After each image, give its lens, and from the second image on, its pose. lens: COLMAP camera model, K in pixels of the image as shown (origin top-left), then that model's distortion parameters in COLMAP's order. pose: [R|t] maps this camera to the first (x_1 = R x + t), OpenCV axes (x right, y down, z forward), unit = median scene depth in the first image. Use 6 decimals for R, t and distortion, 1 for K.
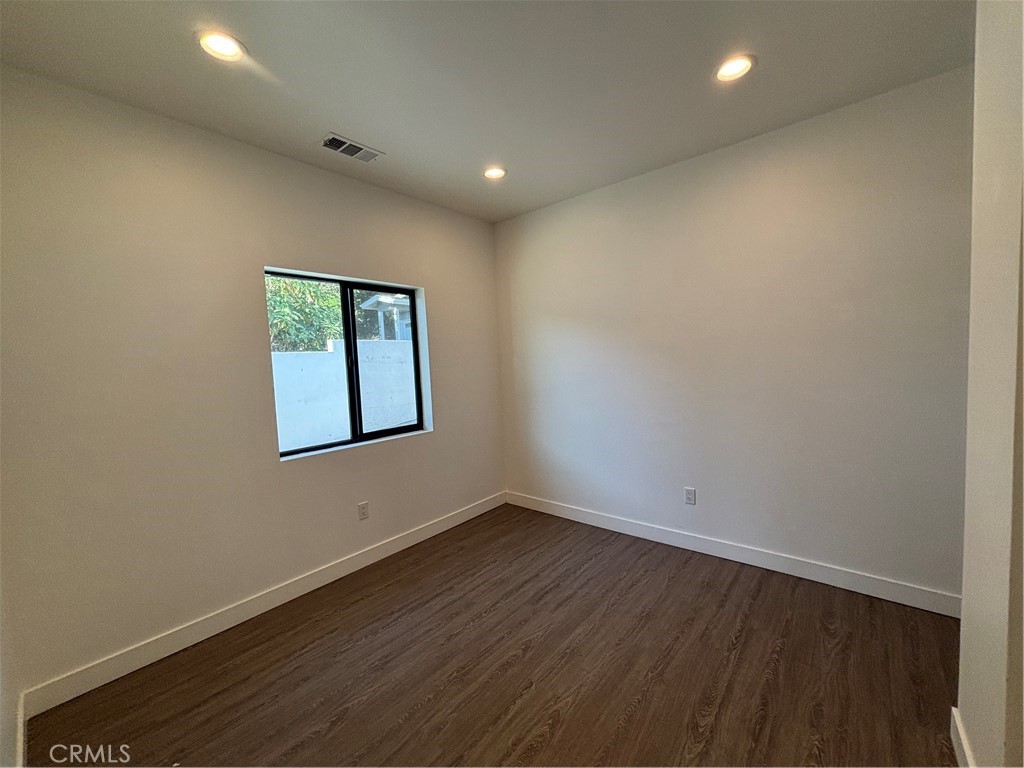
lens RADIAL K [[411.6, 0, 514.2], [0, 411.6, 383.8], [0, 0, 1]] dist [0.004569, -0.001705]
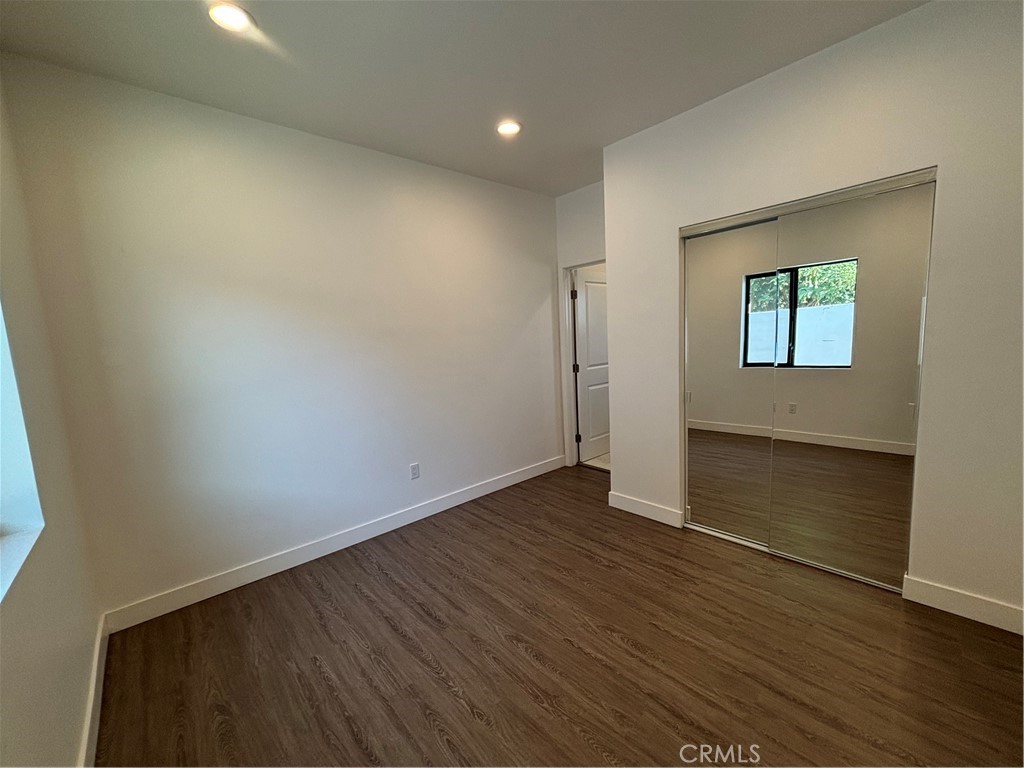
lens RADIAL K [[411.6, 0, 512.8], [0, 411.6, 385.4], [0, 0, 1]] dist [0.004569, -0.001705]
pose [[0.162314, -0.087820, 0.982823, -0.725312], [0.110533, 0.991381, 0.070330, 0.001703], [-0.980529, 0.097219, 0.170622, 0.683775]]
